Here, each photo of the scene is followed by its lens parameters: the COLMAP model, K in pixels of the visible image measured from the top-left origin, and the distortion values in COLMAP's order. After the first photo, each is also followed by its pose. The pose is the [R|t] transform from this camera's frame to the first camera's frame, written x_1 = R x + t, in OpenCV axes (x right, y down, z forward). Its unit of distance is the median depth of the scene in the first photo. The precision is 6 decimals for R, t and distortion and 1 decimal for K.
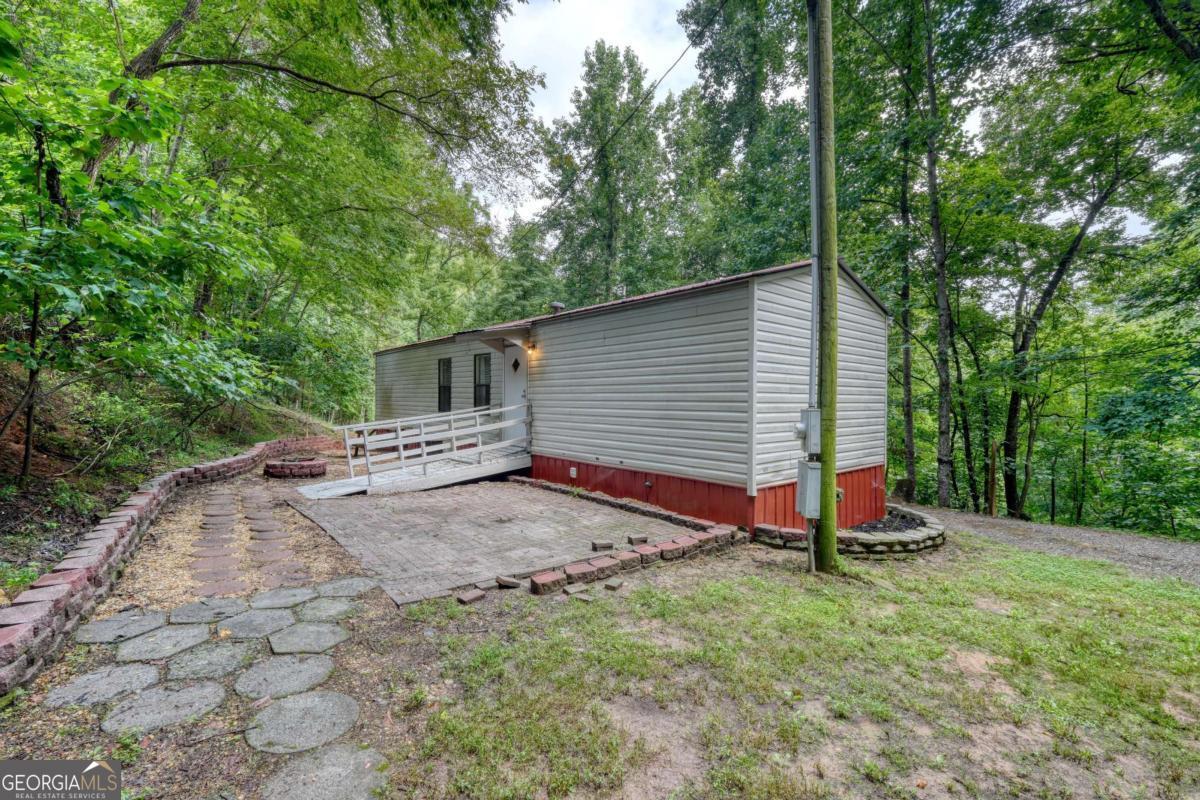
lens RADIAL K [[516.1, 0, 592.2], [0, 516.1, 399.4], [0, 0, 1]] dist [0.001432, 0.000621]
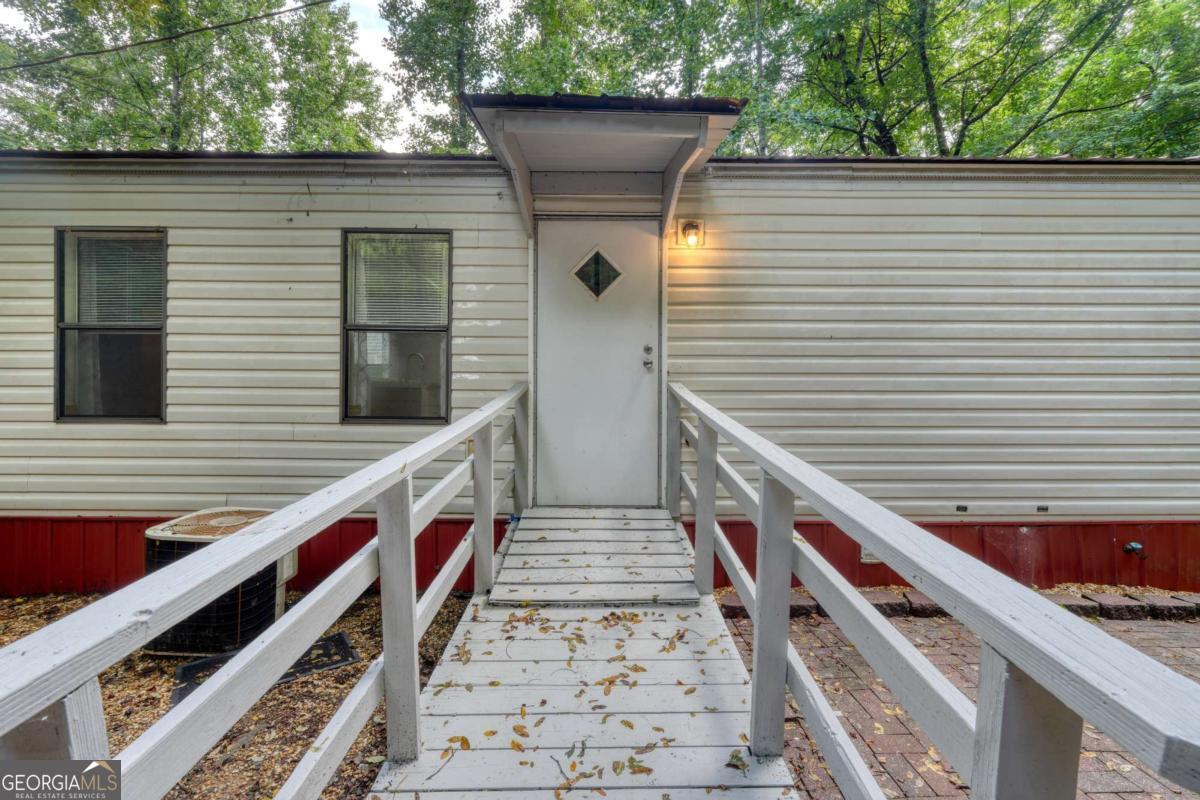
lens RADIAL K [[516.1, 0, 592.2], [0, 516.1, 399.4], [0, 0, 1]] dist [0.001432, 0.000621]
pose [[0.629859, -0.072193, 0.773347, -0.404915], [-0.000808, 0.995610, 0.093600, -0.015284], [-0.776709, -0.059580, 0.627035, 0.750924]]
